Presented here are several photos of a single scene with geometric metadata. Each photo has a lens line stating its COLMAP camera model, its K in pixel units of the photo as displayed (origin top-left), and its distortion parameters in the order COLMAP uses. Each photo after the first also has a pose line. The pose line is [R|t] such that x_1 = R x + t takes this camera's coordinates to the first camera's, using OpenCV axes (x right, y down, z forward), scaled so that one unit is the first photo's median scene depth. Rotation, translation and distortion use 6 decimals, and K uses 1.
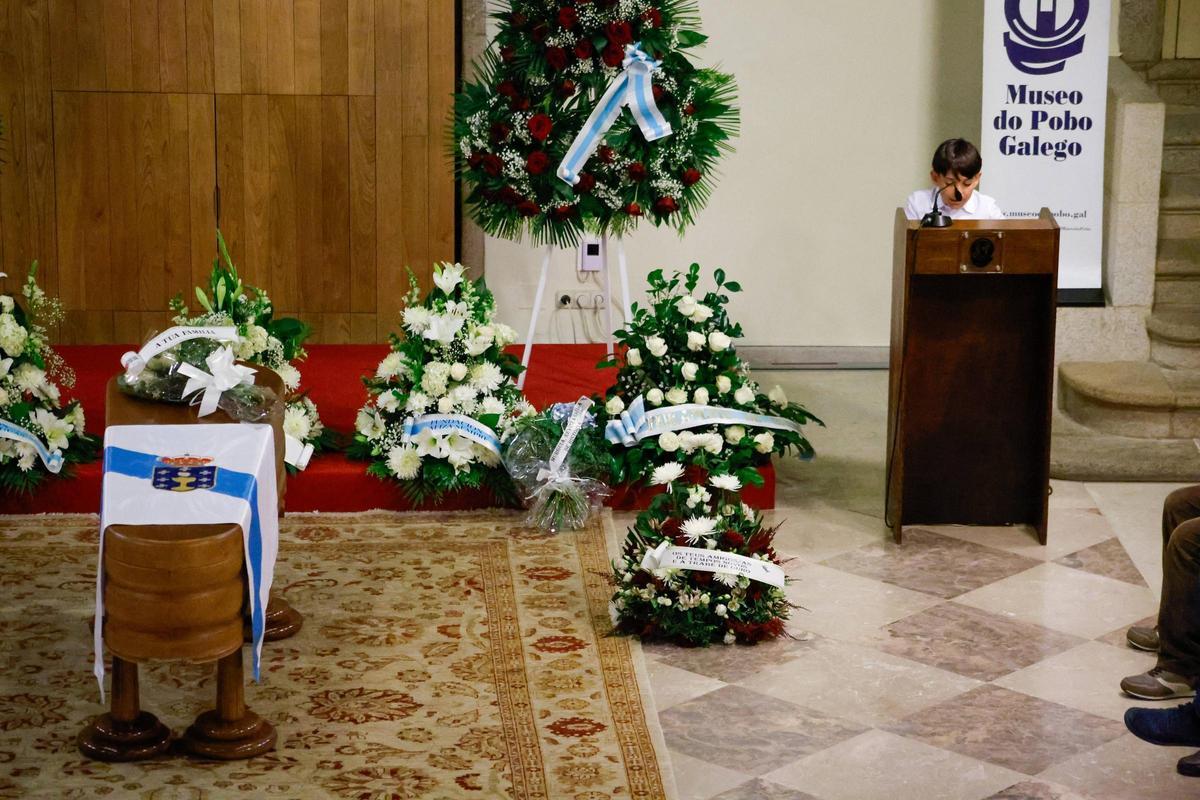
lens RADIAL K [[3973.5, 0, 591.2], [0, 3973.5, 406.1], [0, 0, 1]] dist [0.550722, 0.000000]
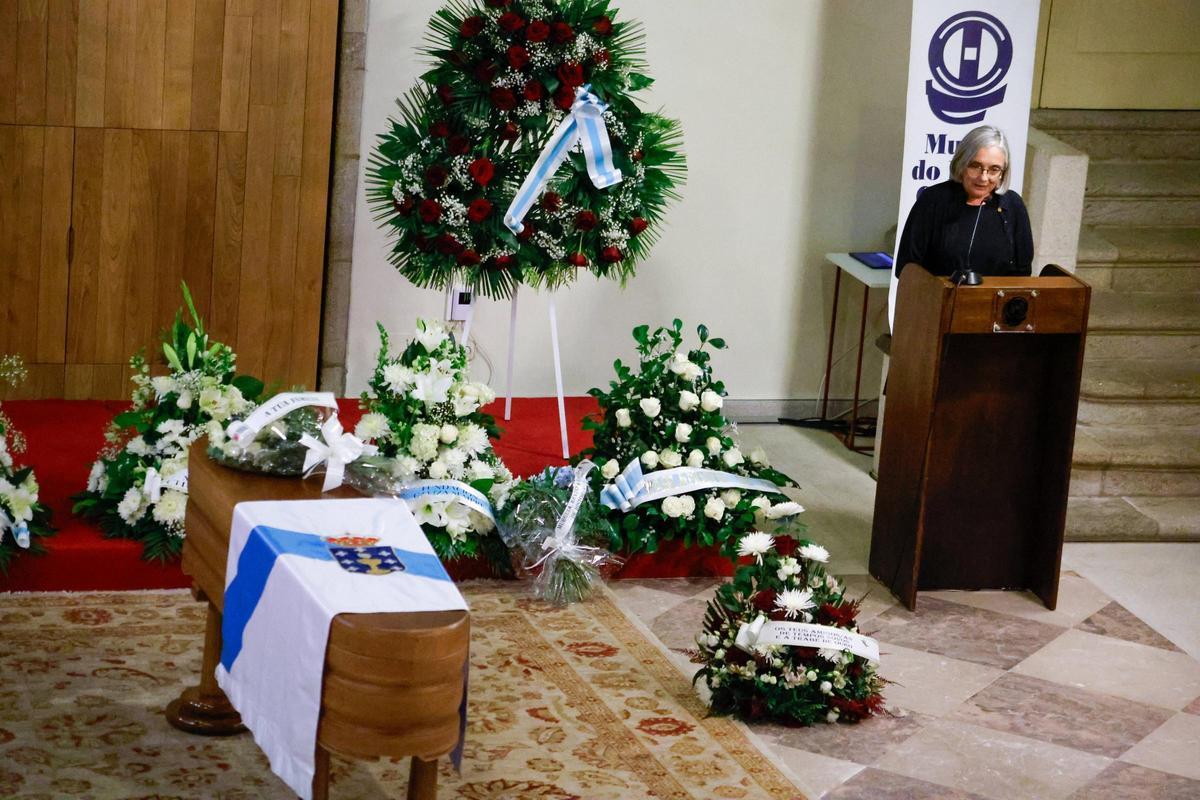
lens RADIAL K [[4147.8, 0, 602.6], [0, 4147.8, 437.6], [0, 0, 1]] dist [0.706862, 0.000000]
pose [[0.965707, -0.004350, 0.259599, -0.251884], [0.002934, 0.999979, 0.005839, -0.013381], [-0.259619, -0.004877, 0.965699, 0.042518]]
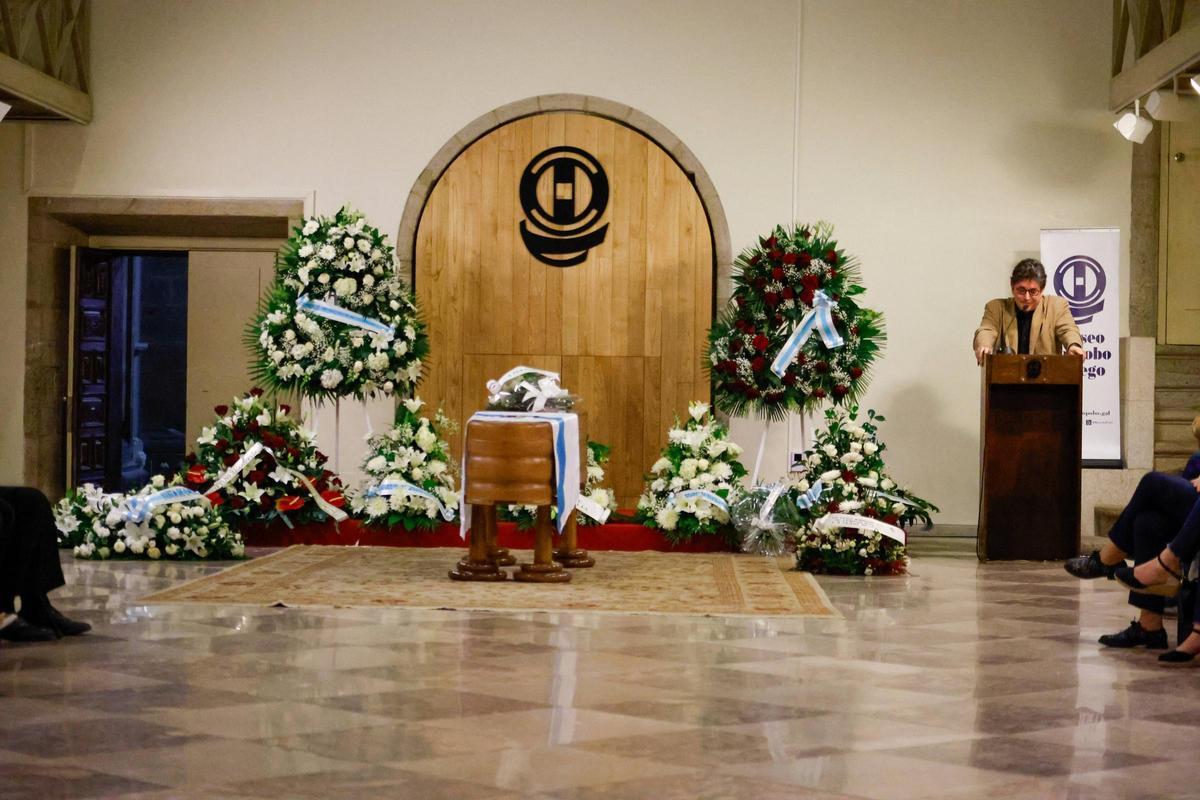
lens RADIAL K [[2653.7, 0, 596.8], [0, 2653.7, 388.7], [0, 0, 1]] dist [-0.085611, 0.000000]
pose [[0.994903, 0.003623, -0.100769, 0.030036], [-0.031032, 0.961852, -0.271804, 0.247156], [0.095941, 0.273545, 0.957062, -0.013412]]
